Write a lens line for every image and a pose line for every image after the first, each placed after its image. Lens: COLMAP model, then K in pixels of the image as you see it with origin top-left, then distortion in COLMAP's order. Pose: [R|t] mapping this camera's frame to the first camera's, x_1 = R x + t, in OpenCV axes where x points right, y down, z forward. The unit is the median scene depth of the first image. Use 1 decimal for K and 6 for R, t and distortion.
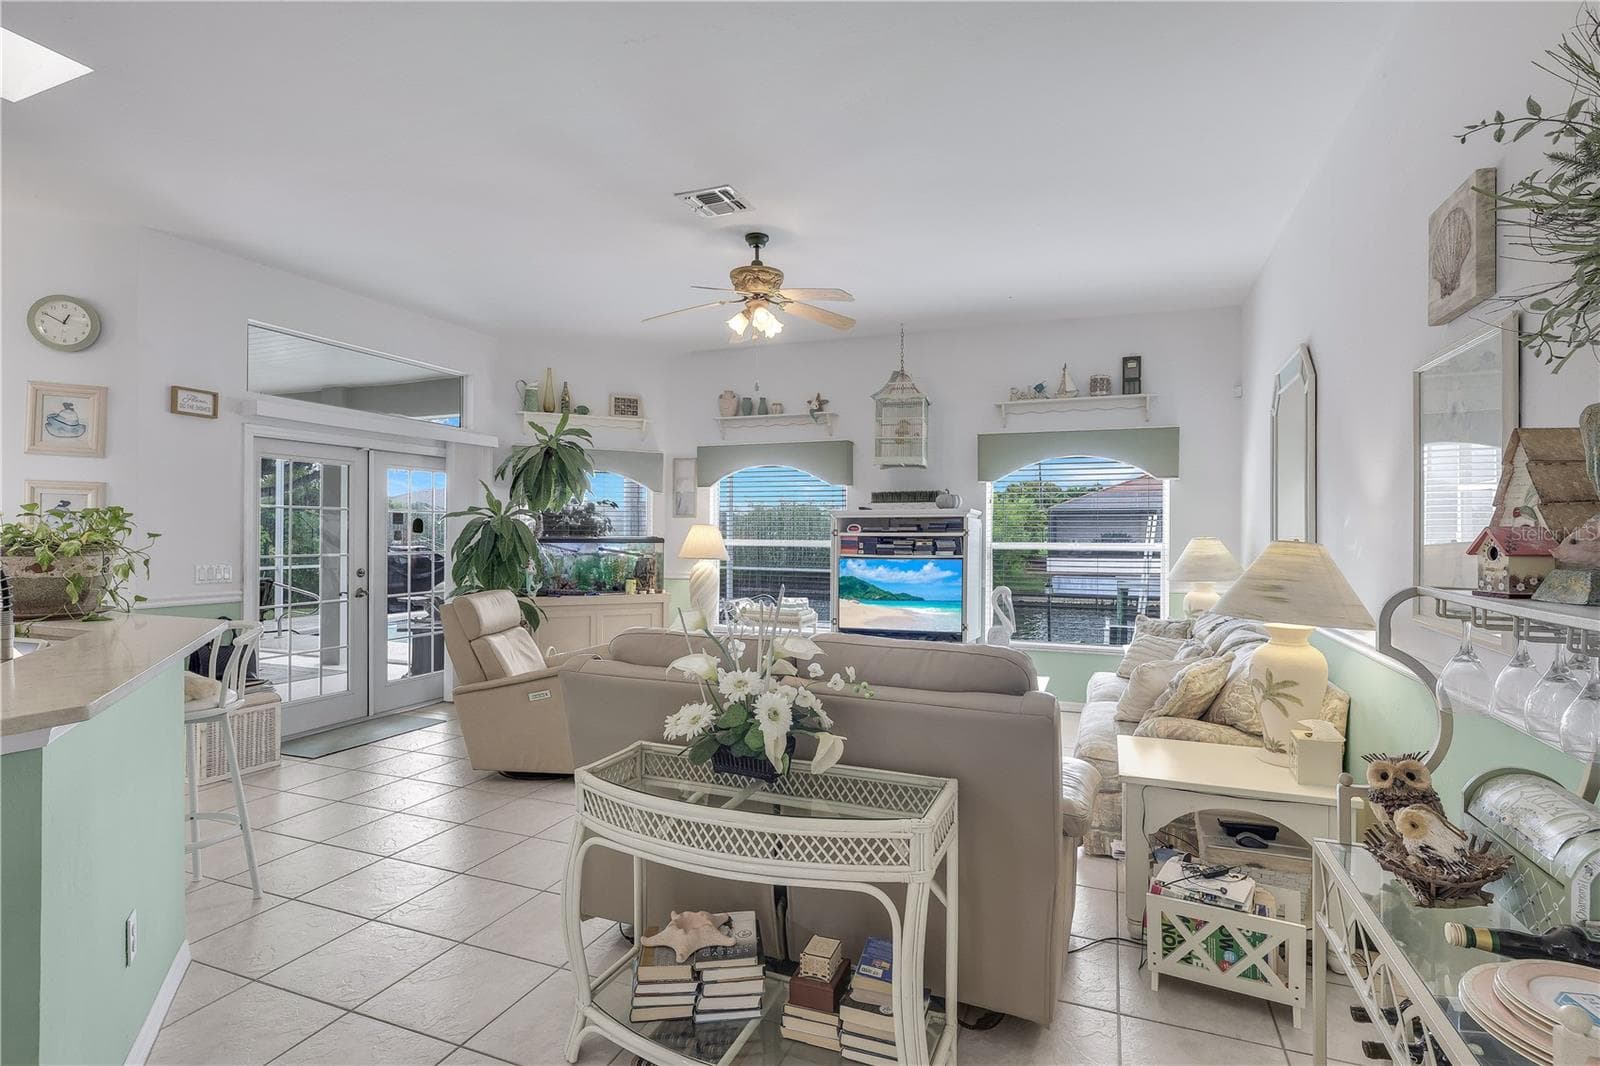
lens RADIAL K [[774.9, 0, 805.1], [0, 774.9, 530.8], [0, 0, 1]] dist [0.003098, 0.000249]
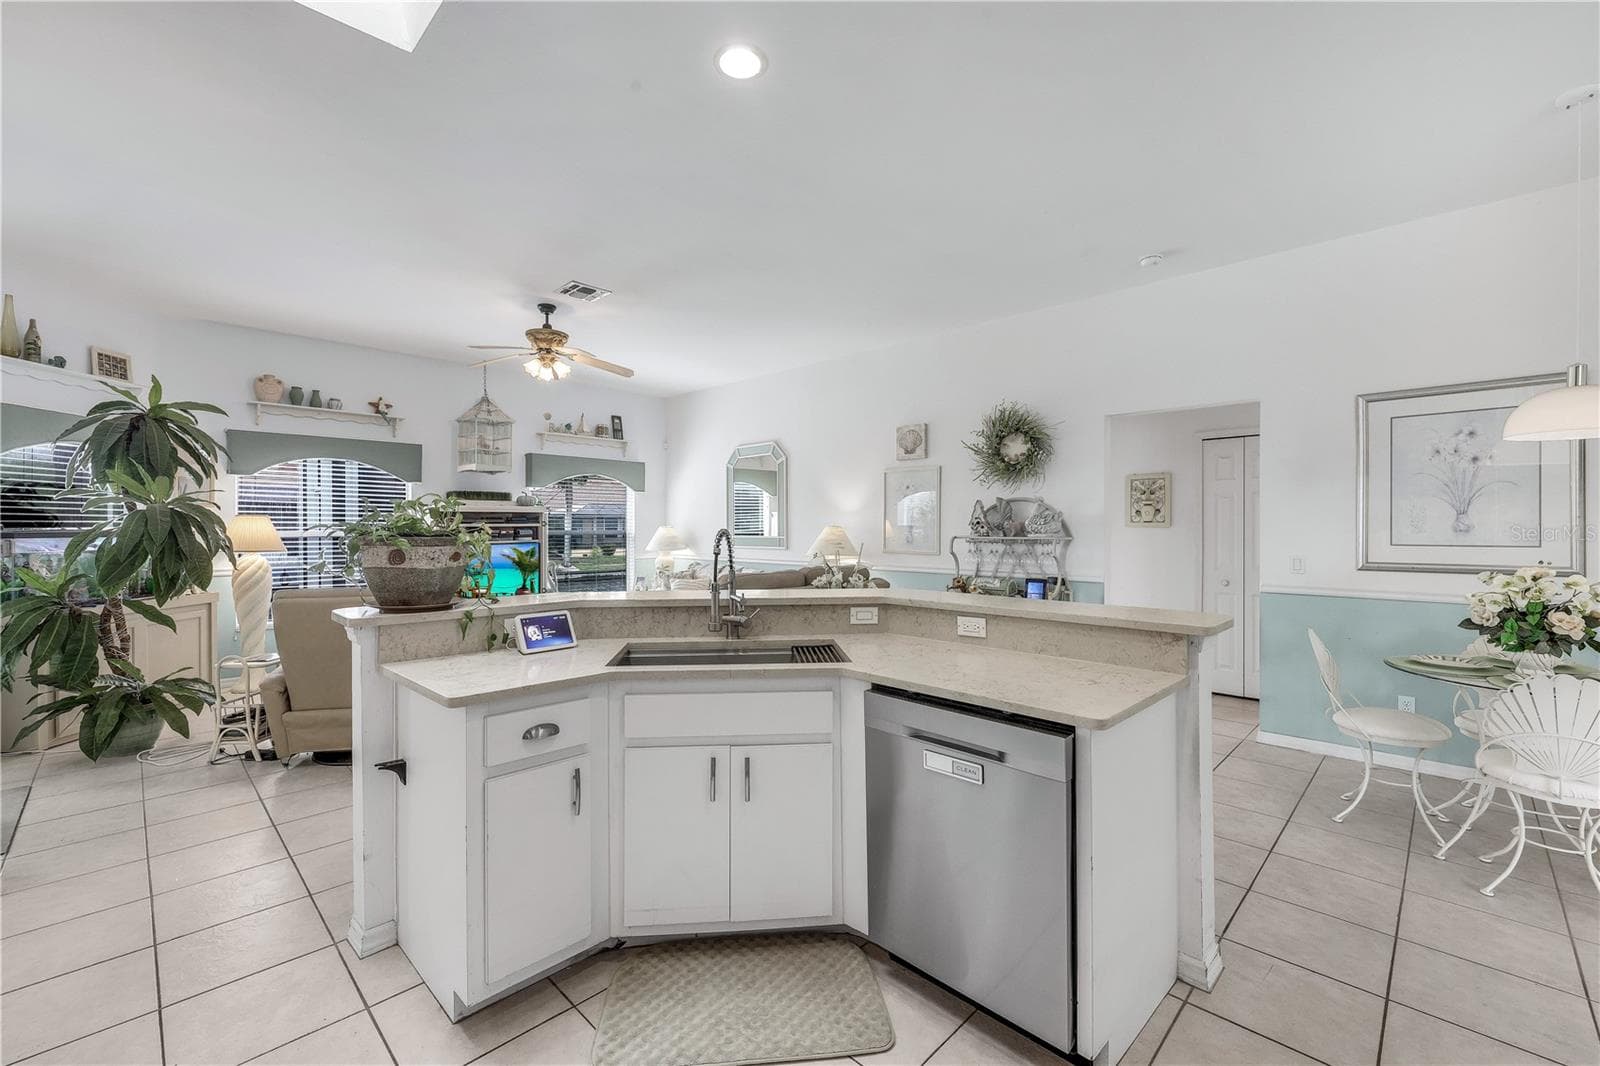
lens RADIAL K [[668.3, 0, 802.5], [0, 668.3, 531.6], [0, 0, 1]] dist [-0.009105, -0.000119]
pose [[0.389675, -0.008723, 0.920911, -0.703464], [0.001421, 0.999960, 0.008870, 0.006517], [-0.920951, -0.002148, 0.389672, 0.089914]]
